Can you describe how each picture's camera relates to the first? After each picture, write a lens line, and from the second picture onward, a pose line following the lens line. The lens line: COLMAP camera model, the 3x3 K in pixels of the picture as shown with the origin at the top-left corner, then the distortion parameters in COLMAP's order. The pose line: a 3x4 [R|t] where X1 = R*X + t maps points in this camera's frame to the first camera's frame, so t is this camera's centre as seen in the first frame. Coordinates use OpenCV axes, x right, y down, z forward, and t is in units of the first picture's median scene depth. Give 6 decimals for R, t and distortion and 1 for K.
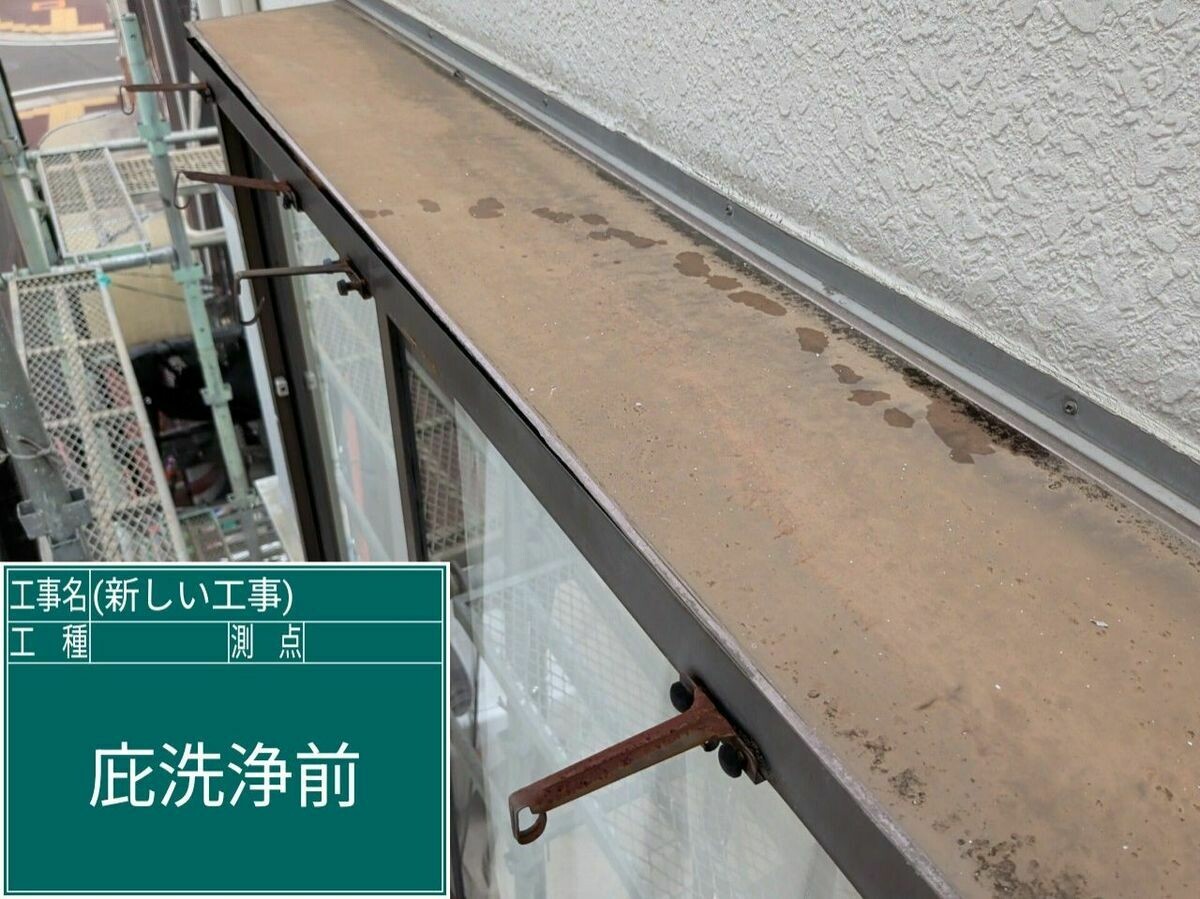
lens RADIAL K [[991.9, 0, 600.0], [0, 991.9, 449.5], [0, 0, 1]] dist [0.070467, -0.123228]
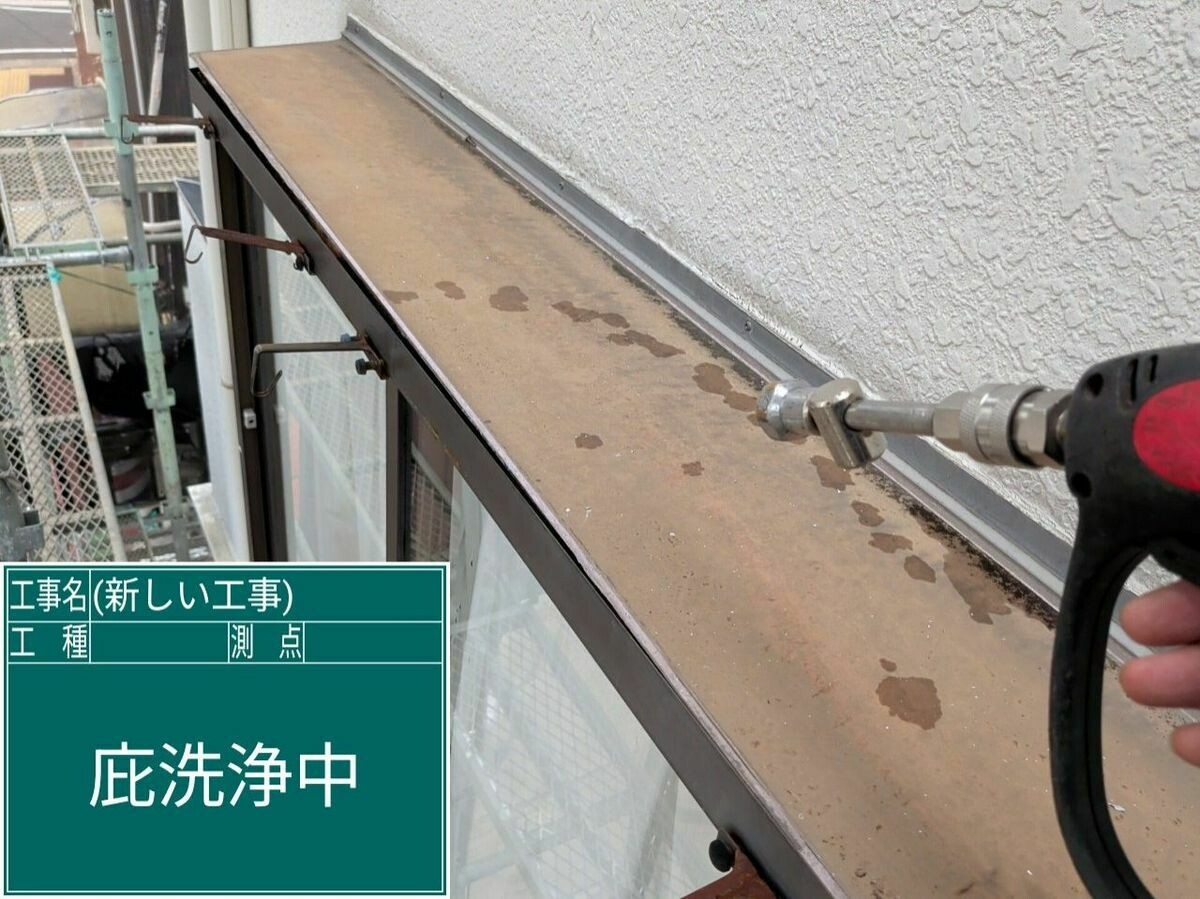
lens RADIAL K [[984.0, 0, 600.0], [0, 984.0, 449.5], [0, 0, 1]] dist [0.096356, -0.175467]
pose [[0.994210, 0.078780, 0.073081, -0.103017], [-0.077613, 0.996808, -0.018689, -0.095512], [-0.074320, 0.012909, 0.997151, -0.010346]]
